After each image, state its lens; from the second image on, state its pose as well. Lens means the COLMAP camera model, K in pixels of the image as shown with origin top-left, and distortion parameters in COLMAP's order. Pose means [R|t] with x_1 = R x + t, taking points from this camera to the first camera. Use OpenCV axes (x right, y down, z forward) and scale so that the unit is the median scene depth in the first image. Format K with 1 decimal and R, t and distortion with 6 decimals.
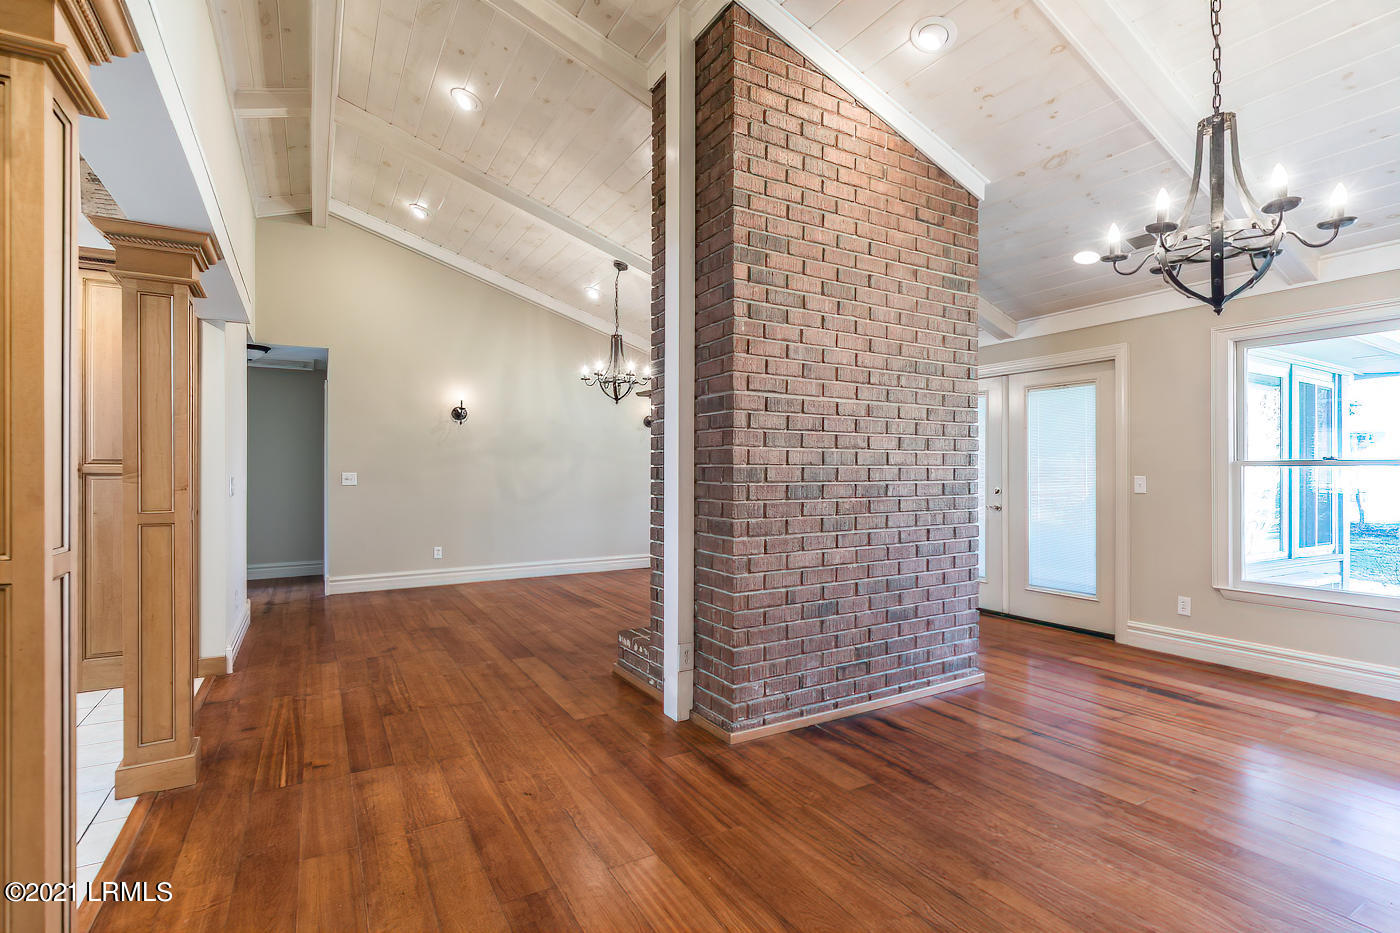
lens RADIAL K [[661.9, 0, 726.0], [0, 661.9, 472.5], [0, 0, 1]] dist [0.000957, -0.000567]
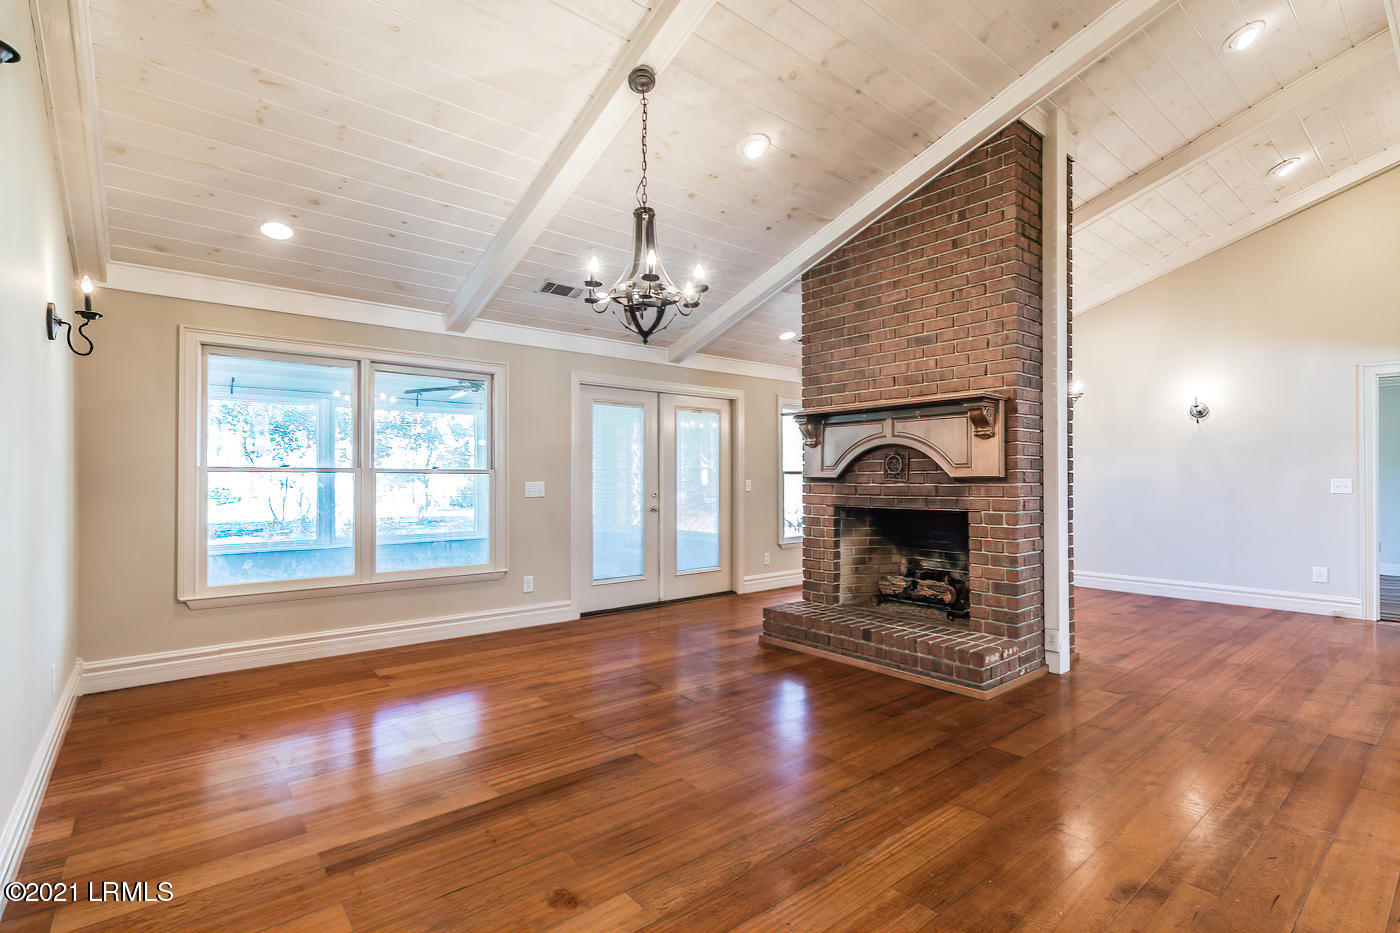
lens RADIAL K [[658.3, 0, 713.5], [0, 658.3, 474.3], [0, 0, 1]] dist [0.002753, 0.000085]
pose [[-0.146242, 0.005476, 0.989234, -0.884998], [-0.006033, 0.999961, -0.006427, 0.002117], [-0.989231, -0.006908, -0.146203, 1.328167]]
